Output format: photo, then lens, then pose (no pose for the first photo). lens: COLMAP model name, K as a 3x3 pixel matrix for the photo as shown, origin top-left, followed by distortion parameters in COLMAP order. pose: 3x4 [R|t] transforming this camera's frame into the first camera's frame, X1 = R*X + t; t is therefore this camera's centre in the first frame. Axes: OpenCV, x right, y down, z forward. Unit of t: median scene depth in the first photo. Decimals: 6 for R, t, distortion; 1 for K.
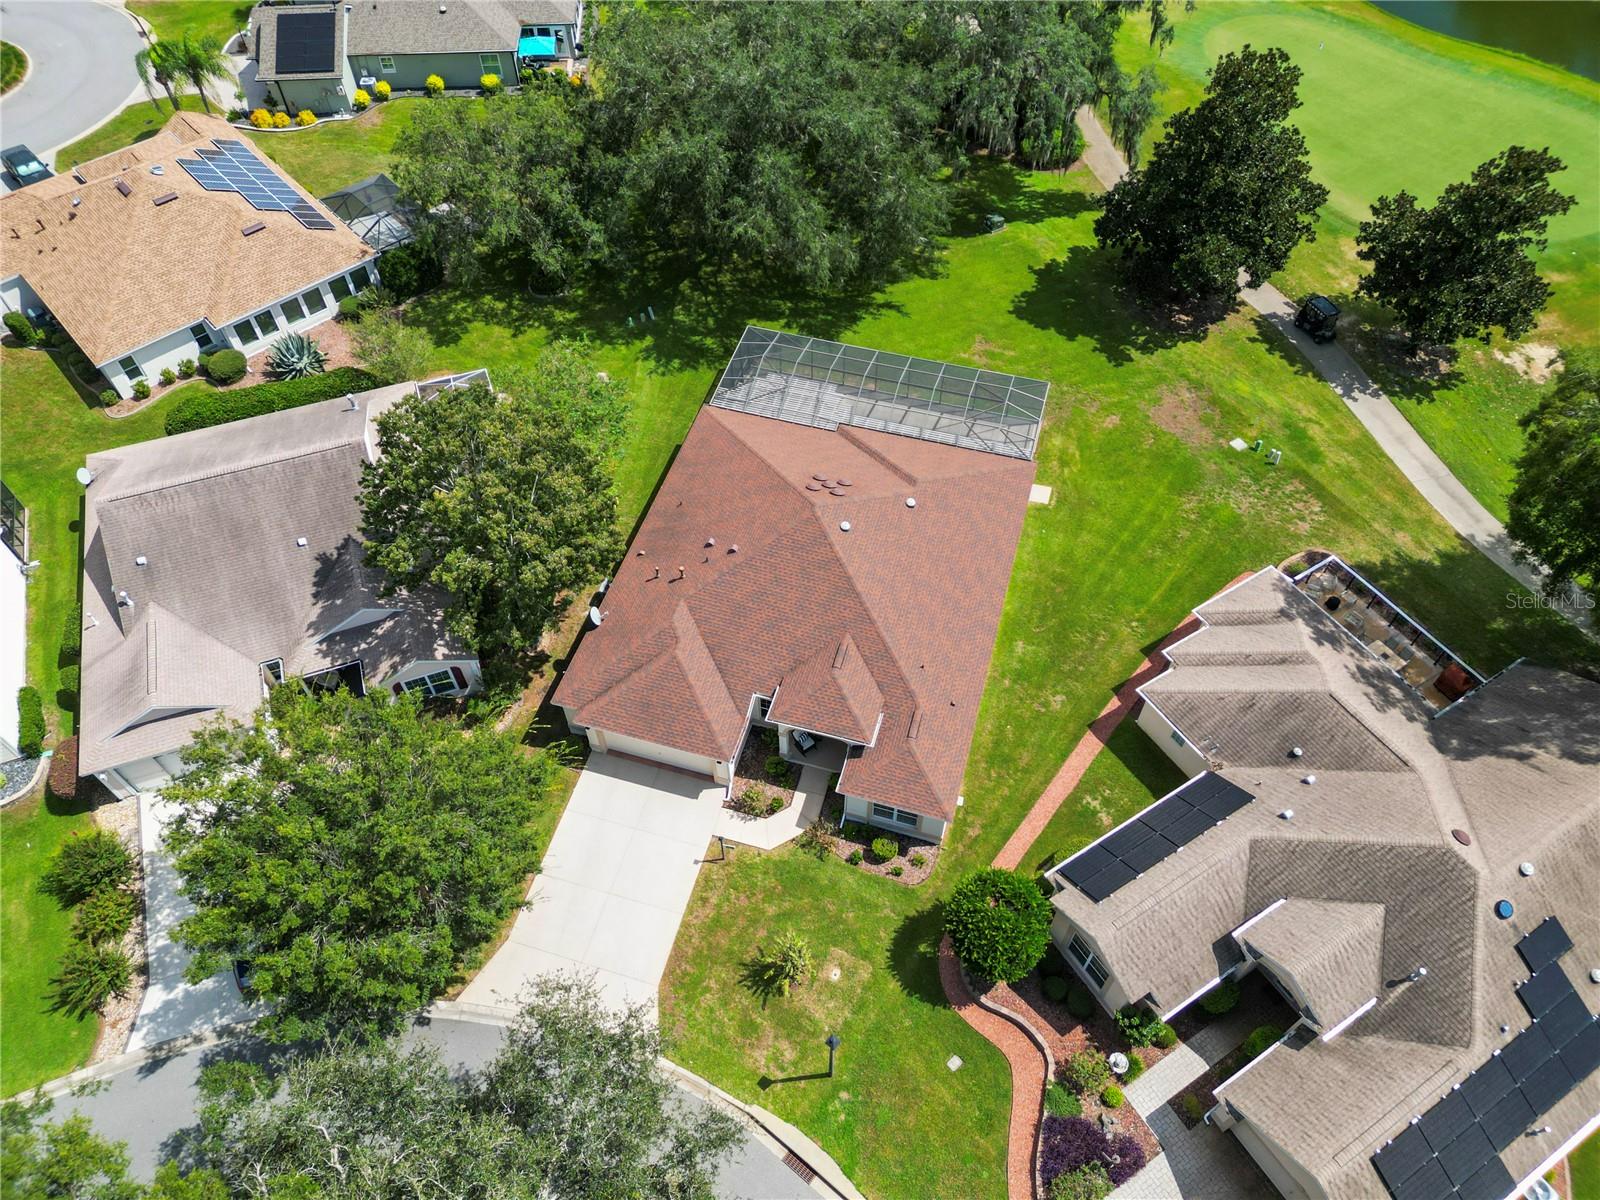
lens RADIAL K [[1116.4, 0, 800.0], [0, 1116.4, 600.0], [0, 0, 1]] dist [0.059875, -0.064065]
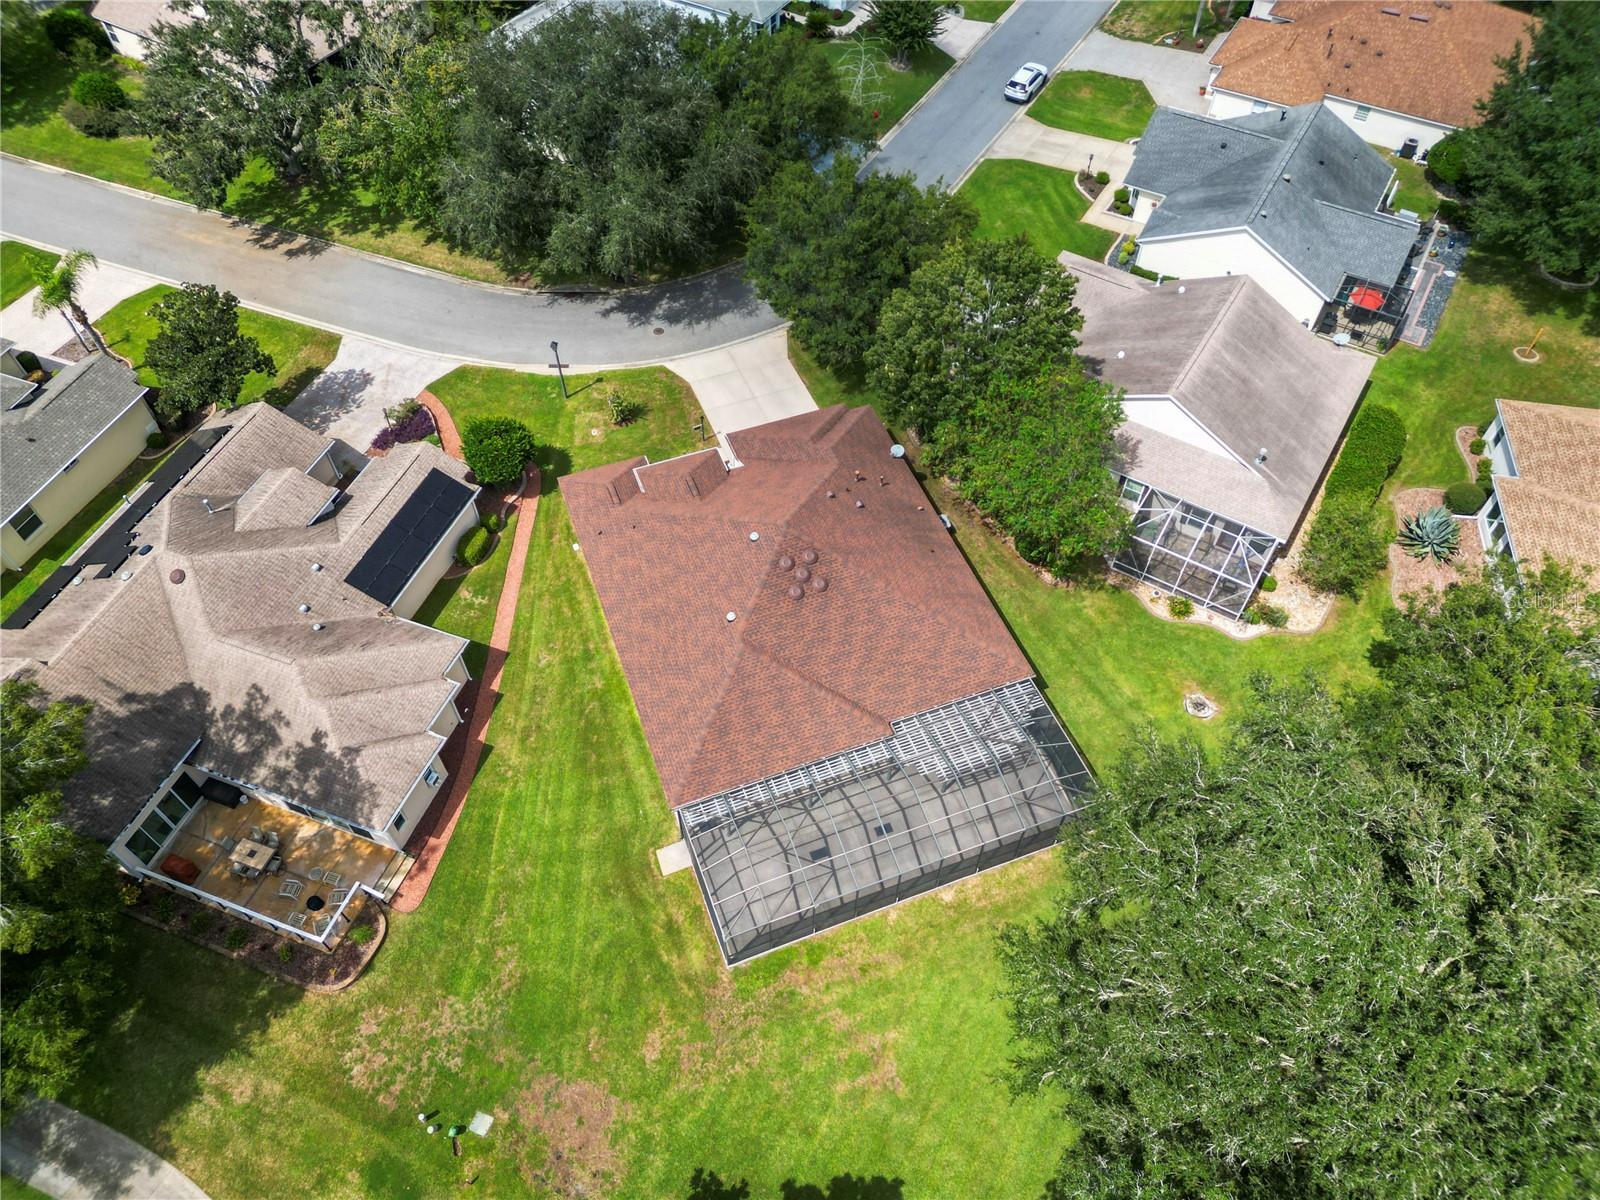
lens RADIAL K [[1116.4, 0, 800.0], [0, 1116.4, 600.0], [0, 0, 1]] dist [0.059875, -0.064065]
pose [[-0.793735, 0.487617, -0.363614, 0.382008], [-0.477907, -0.130131, 0.868718, -0.922220], [0.376284, 0.863305, 0.336325, 0.648871]]
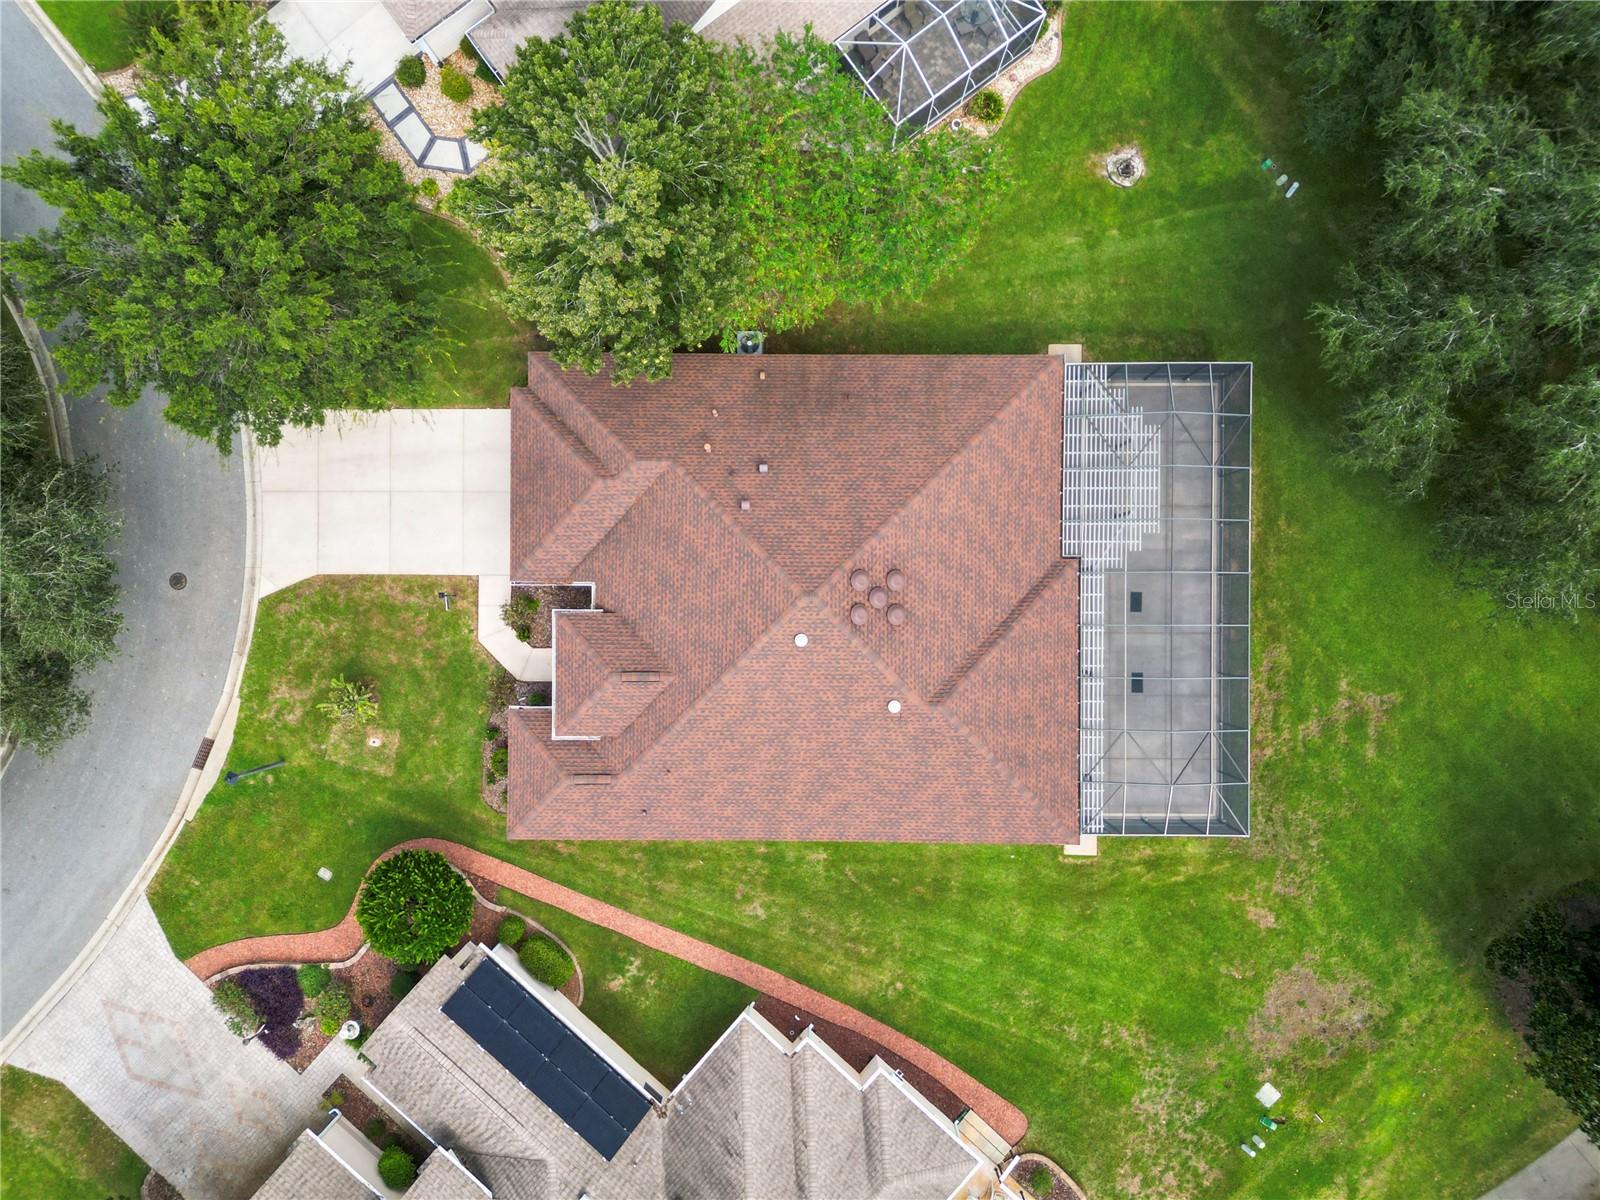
lens RADIAL K [[1116.4, 0, 800.0], [0, 1116.4, 600.0], [0, 0, 1]] dist [0.059875, -0.064065]
pose [[0.278939, 0.960309, -0.000507, 0.013281], [-0.758136, 0.220538, 0.613672, -0.485427], [0.589426, -0.170792, 0.789561, 0.372485]]
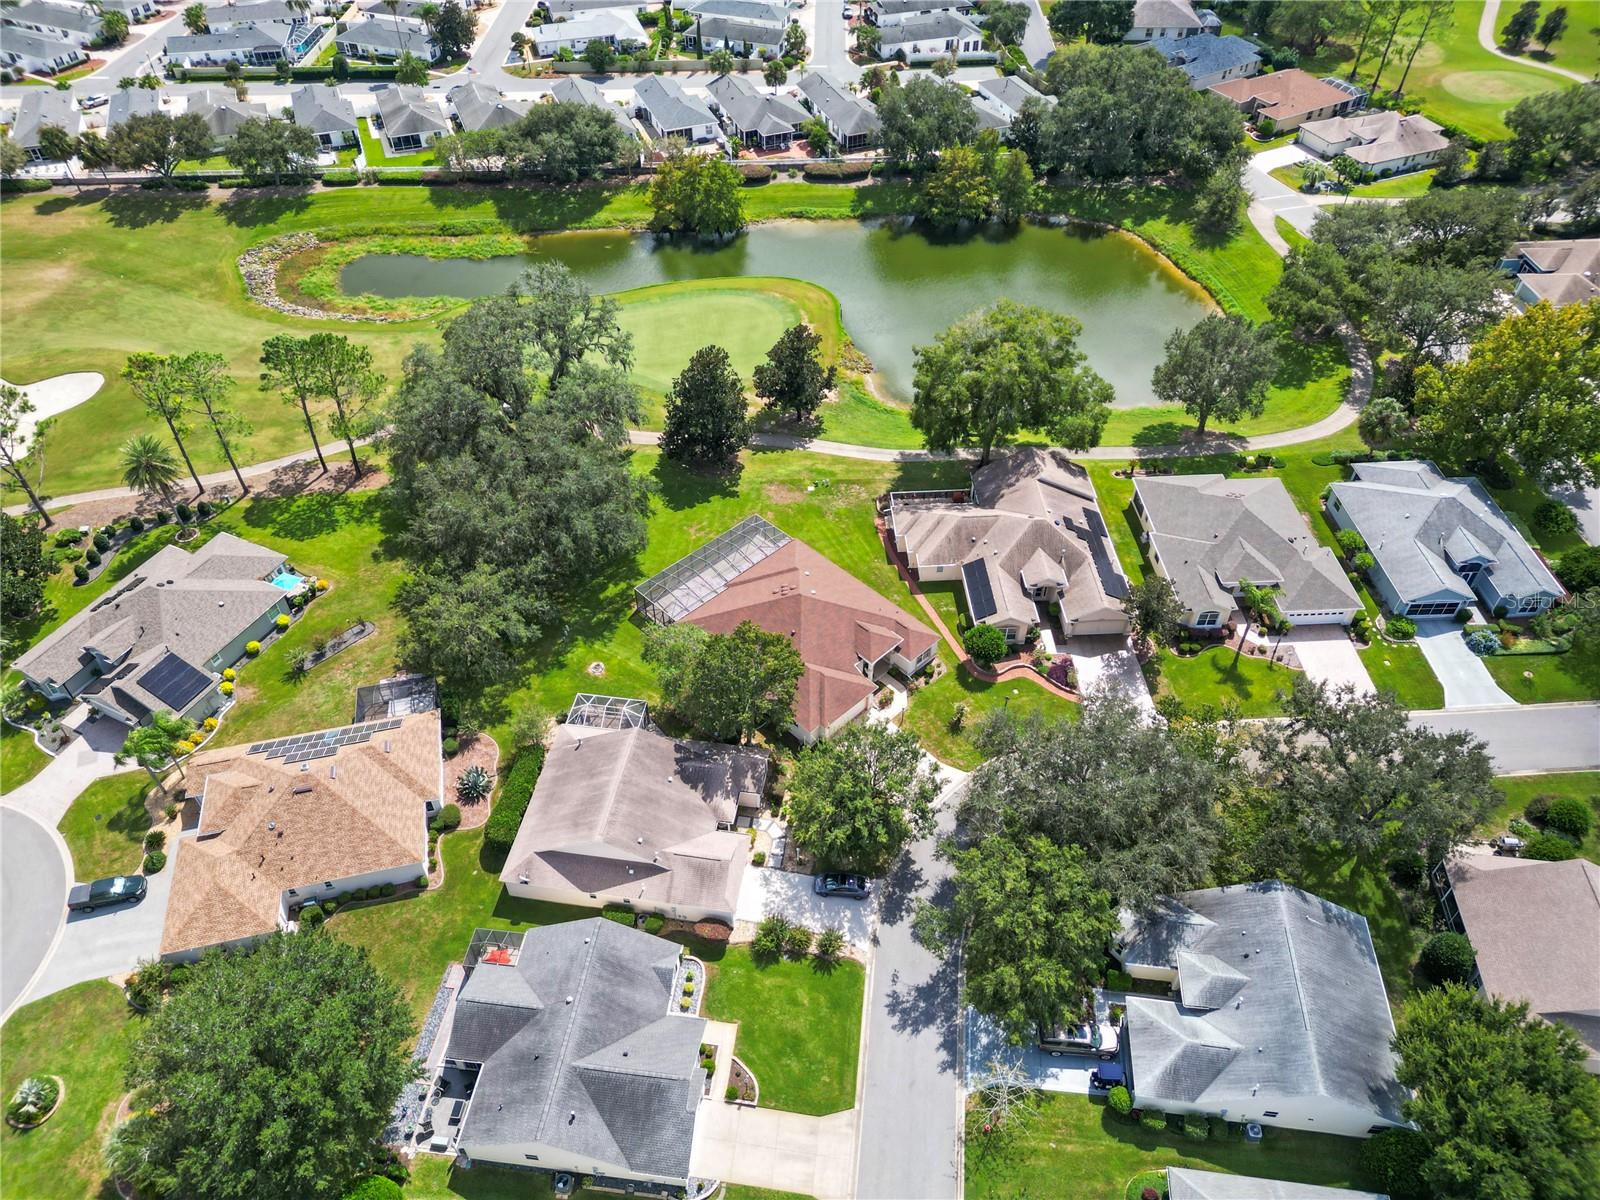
lens RADIAL K [[1116.4, 0, 800.0], [0, 1116.4, 600.0], [0, 0, 1]] dist [0.059875, -0.064065]
pose [[0.486138, -0.613796, 0.622033, -1.248696], [0.689590, 0.706670, 0.158376, -0.388104], [-0.536782, 0.351955, 0.766807, -0.627377]]
